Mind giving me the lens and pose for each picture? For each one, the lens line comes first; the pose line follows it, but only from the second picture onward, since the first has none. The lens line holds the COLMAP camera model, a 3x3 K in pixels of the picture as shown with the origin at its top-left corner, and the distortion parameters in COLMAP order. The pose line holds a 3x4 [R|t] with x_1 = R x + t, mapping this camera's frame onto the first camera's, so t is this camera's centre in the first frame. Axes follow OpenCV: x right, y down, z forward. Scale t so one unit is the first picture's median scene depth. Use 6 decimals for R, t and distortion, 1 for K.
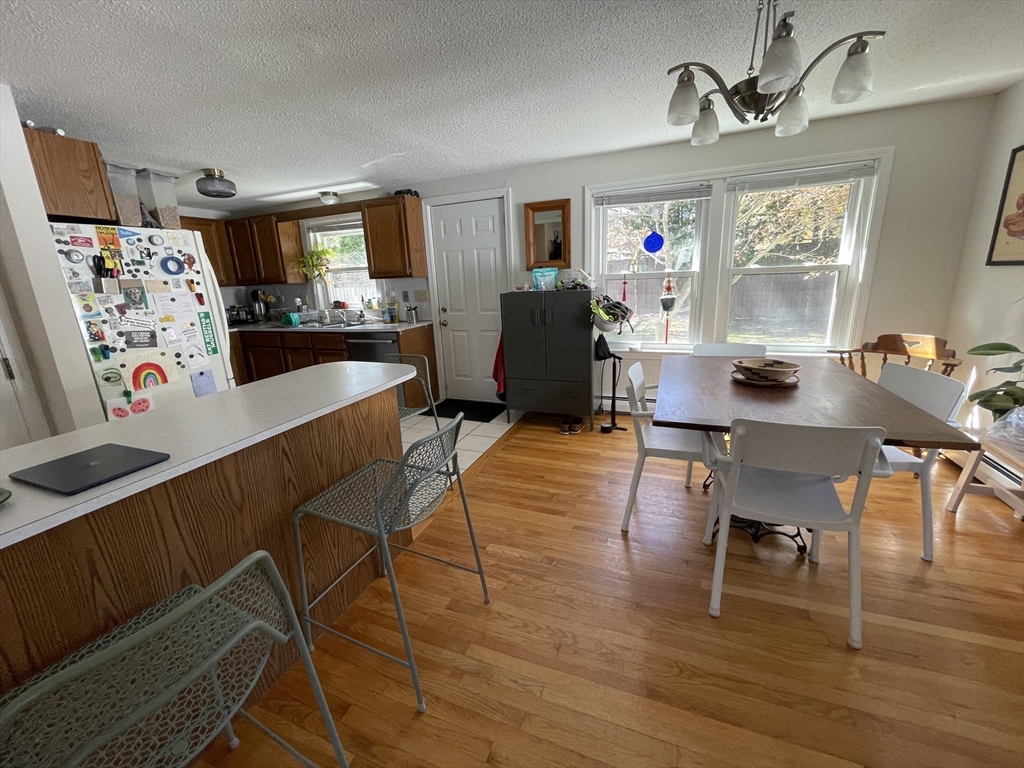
lens RADIAL K [[414.8, 0, 503.5], [0, 414.8, 384.6], [0, 0, 1]] dist [-0.000831, -0.000160]
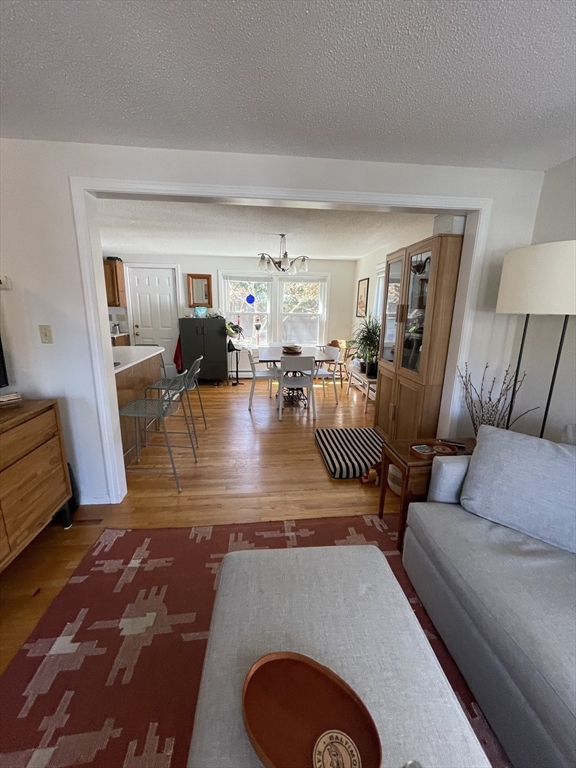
lens RADIAL K [[311.1, 0, 288.6], [0, 311.1, 379.9], [0, 0, 1]] dist [-0.000831, -0.000160]
pose [[0.883459, -0.042317, 0.466593, -0.320332], [0.059318, 0.998001, -0.021802, 0.173765], [-0.464738, 0.046939, 0.884203, -0.690351]]
